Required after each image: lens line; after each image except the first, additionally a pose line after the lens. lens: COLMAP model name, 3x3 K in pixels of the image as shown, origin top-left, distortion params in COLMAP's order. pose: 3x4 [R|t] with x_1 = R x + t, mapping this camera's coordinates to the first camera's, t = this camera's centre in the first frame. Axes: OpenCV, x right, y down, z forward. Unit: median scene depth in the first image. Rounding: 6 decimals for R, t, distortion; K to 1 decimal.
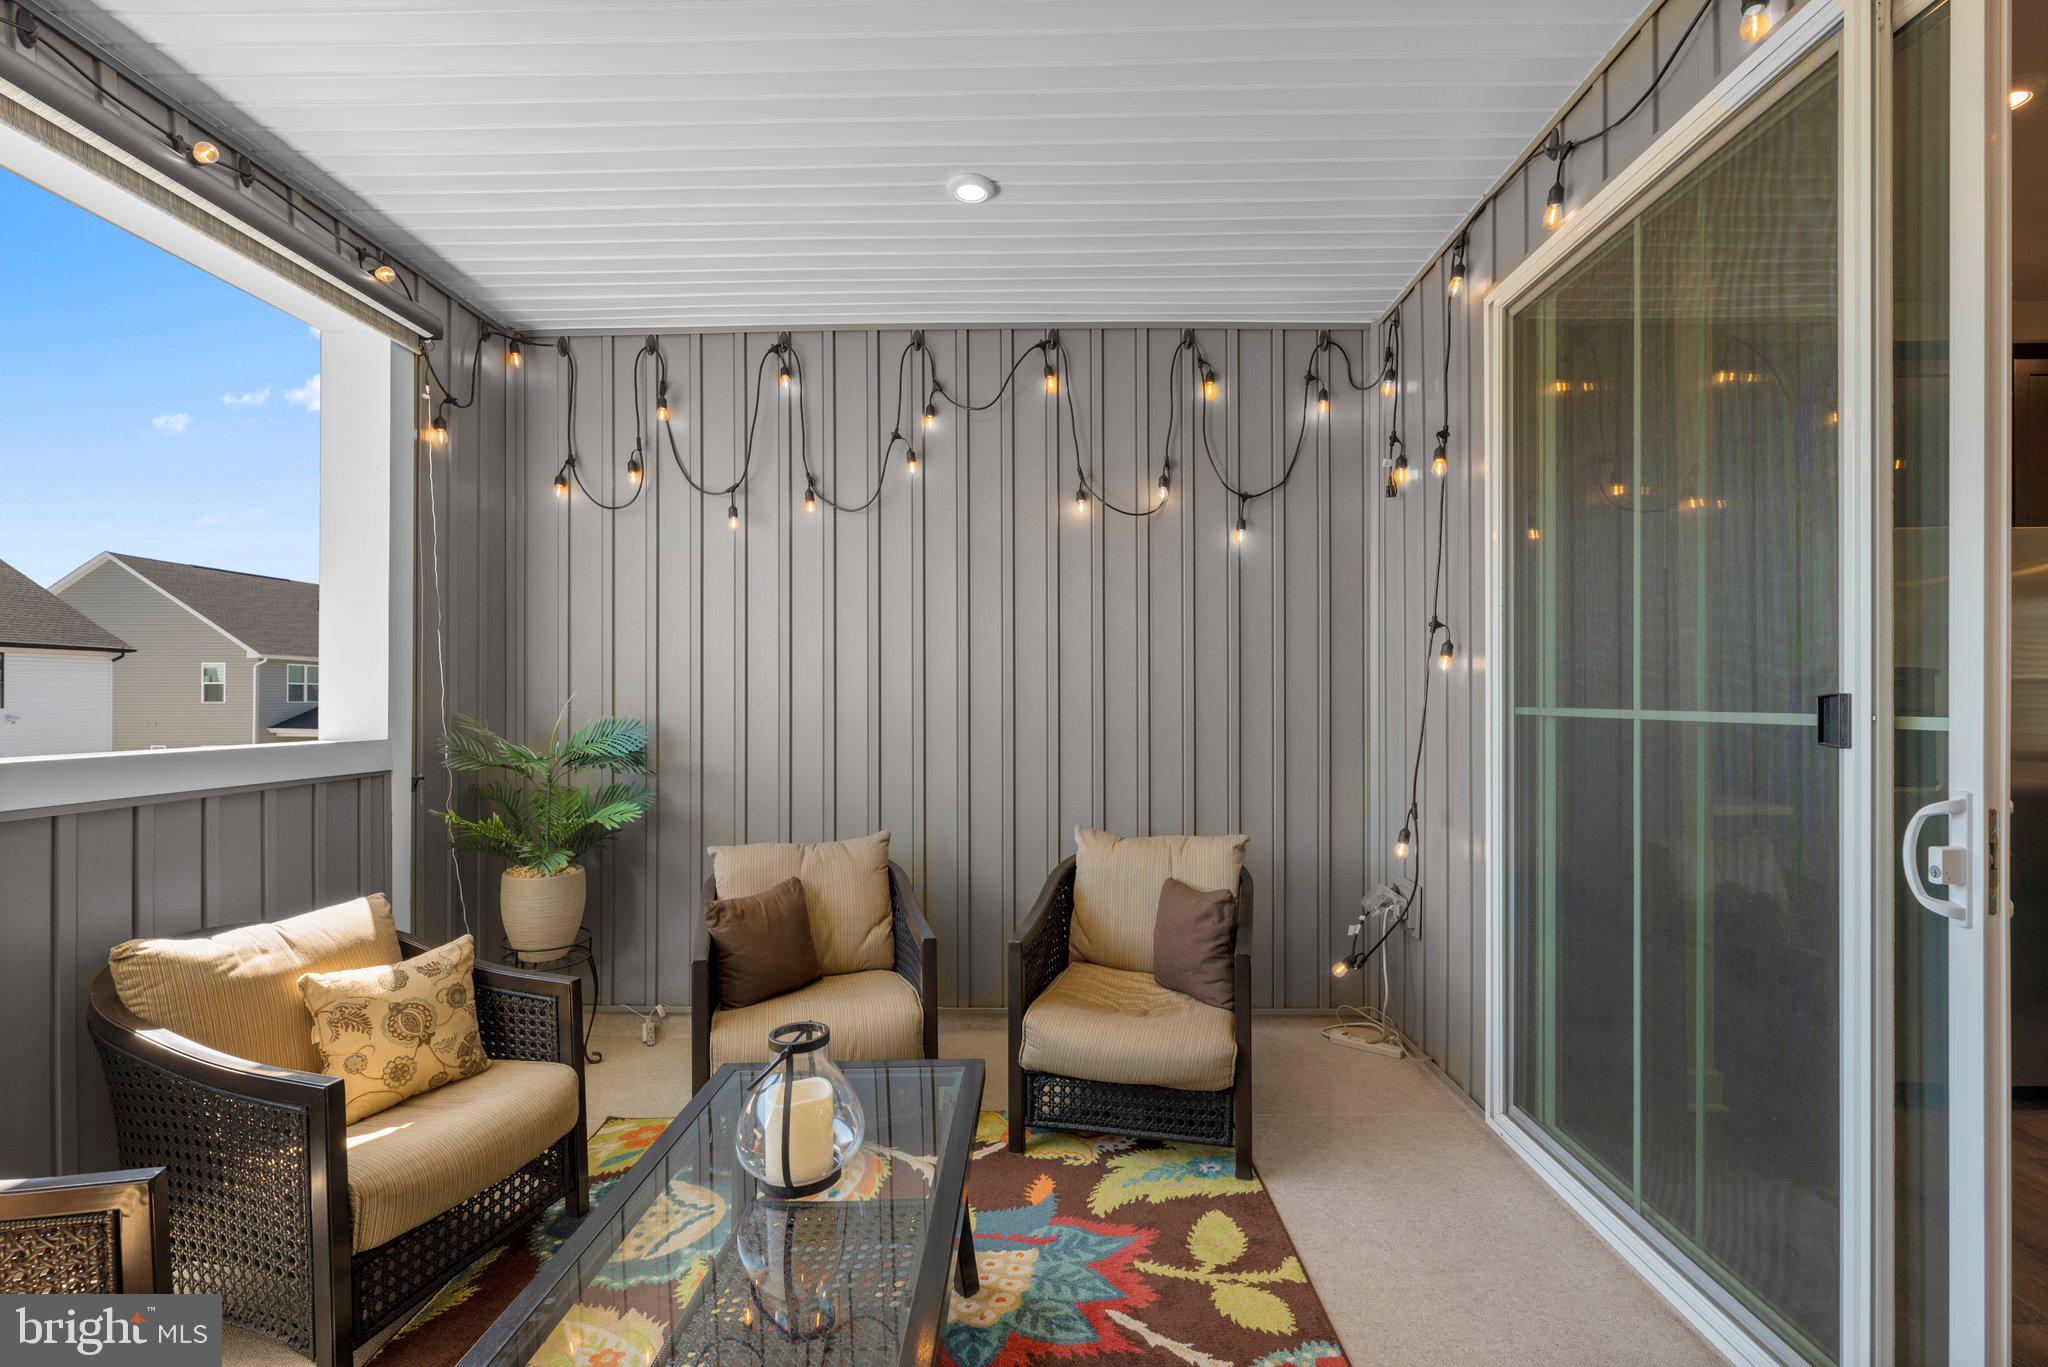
lens RADIAL K [[912.2, 0, 1029.2], [0, 912.2, 696.3], [0, 0, 1]] dist [0.002532, 0.000342]
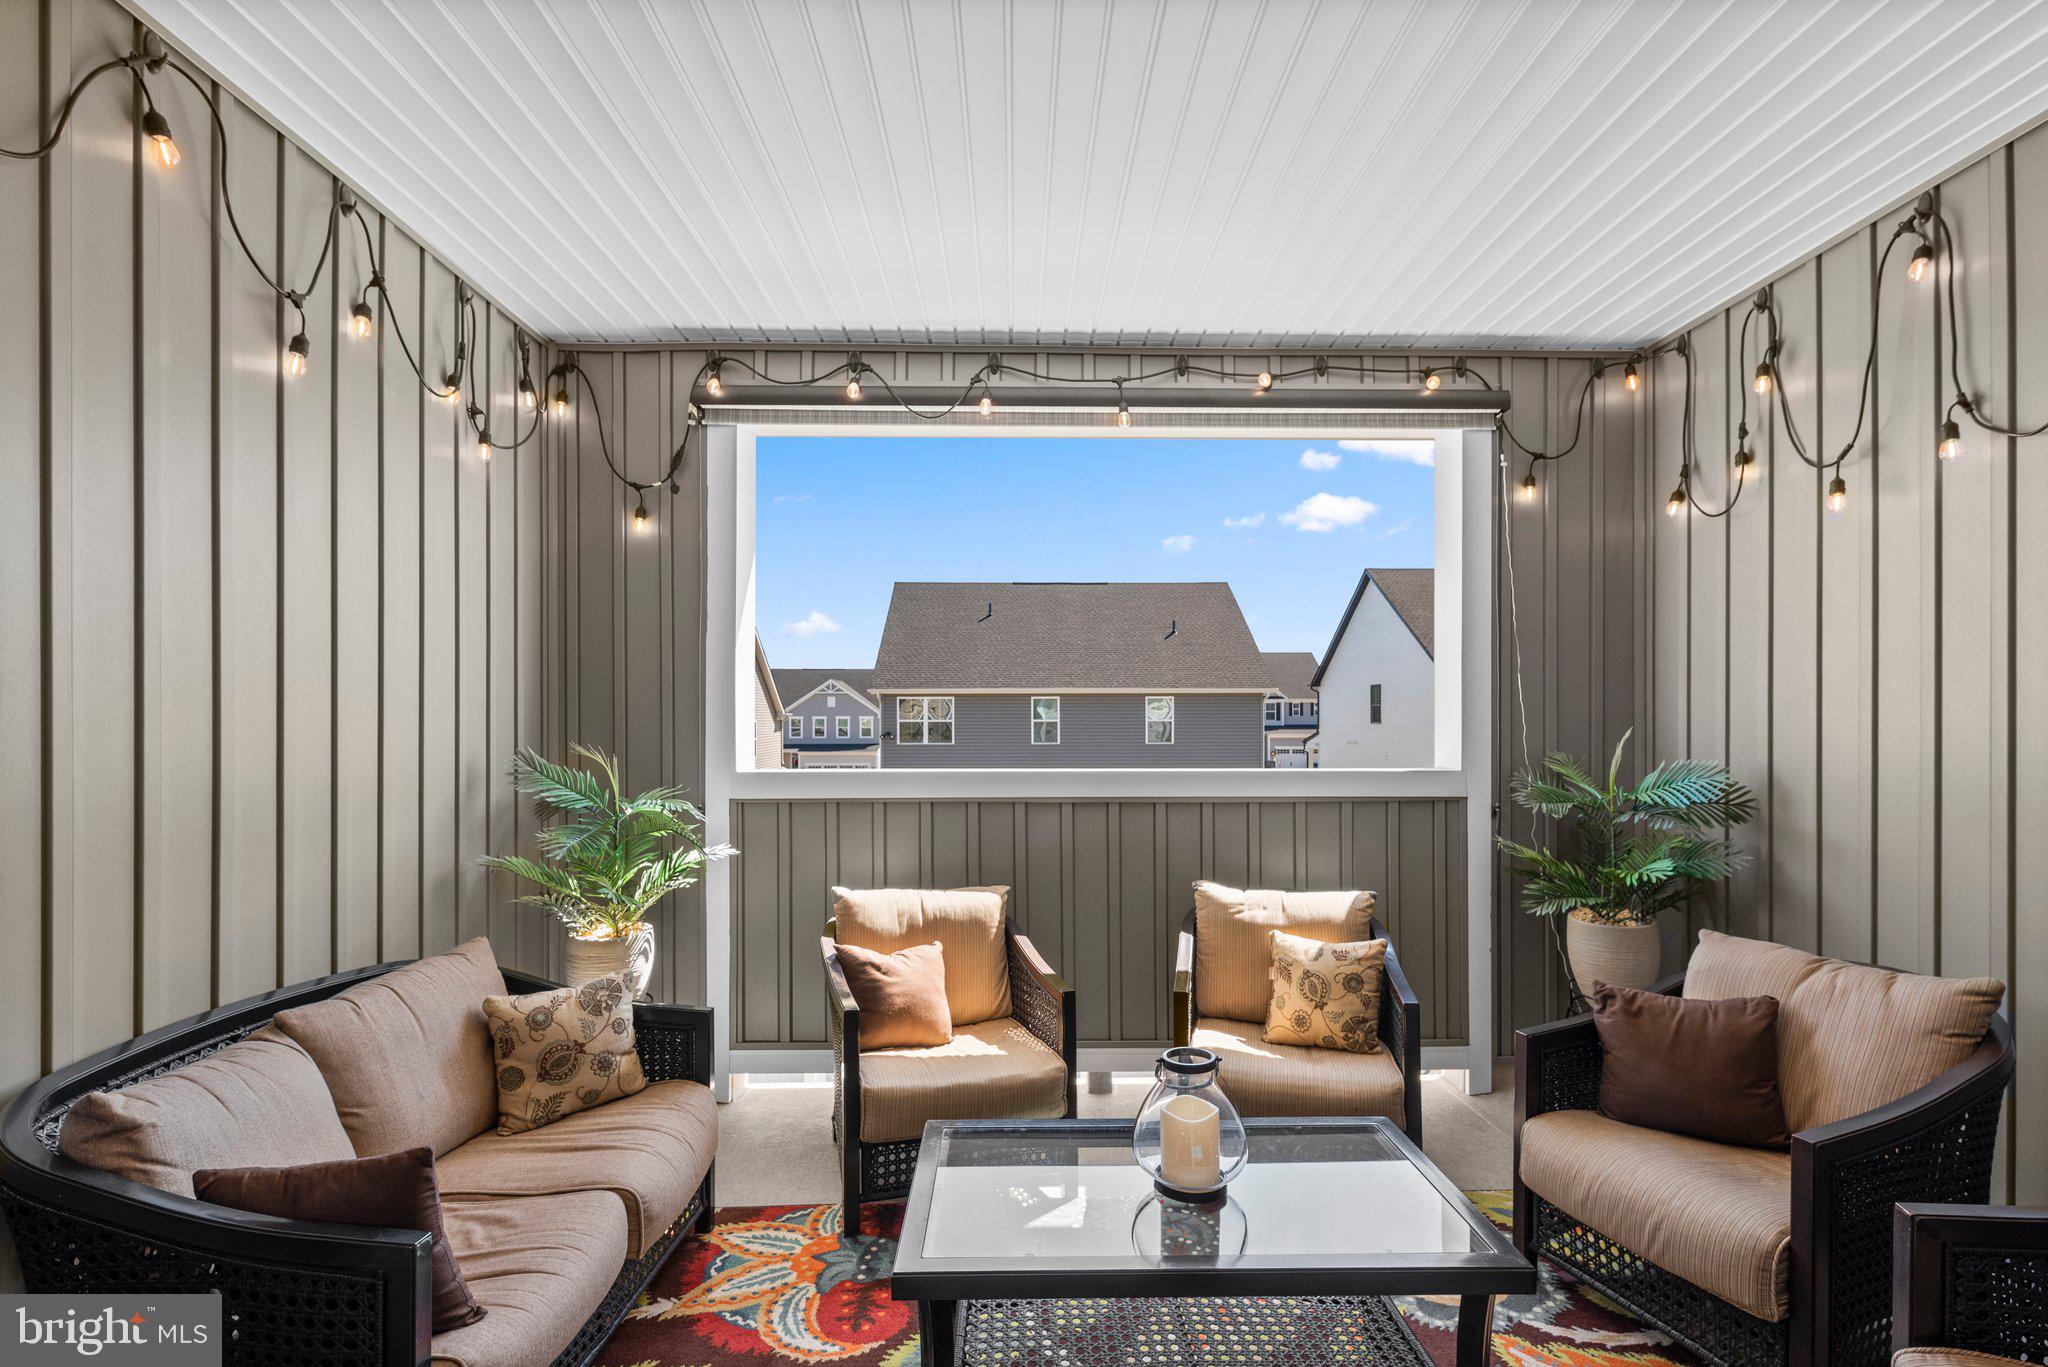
lens RADIAL K [[927.5, 0, 1031.0], [0, 927.5, 712.4], [0, 0, 1]] dist [0.001519, 0.000171]
pose [[0.037108, 0.000204, -0.999311, 0.482297], [0.001376, 0.999999, 0.000255, -0.029720], [0.999310, -0.001385, 0.037107, 0.414497]]
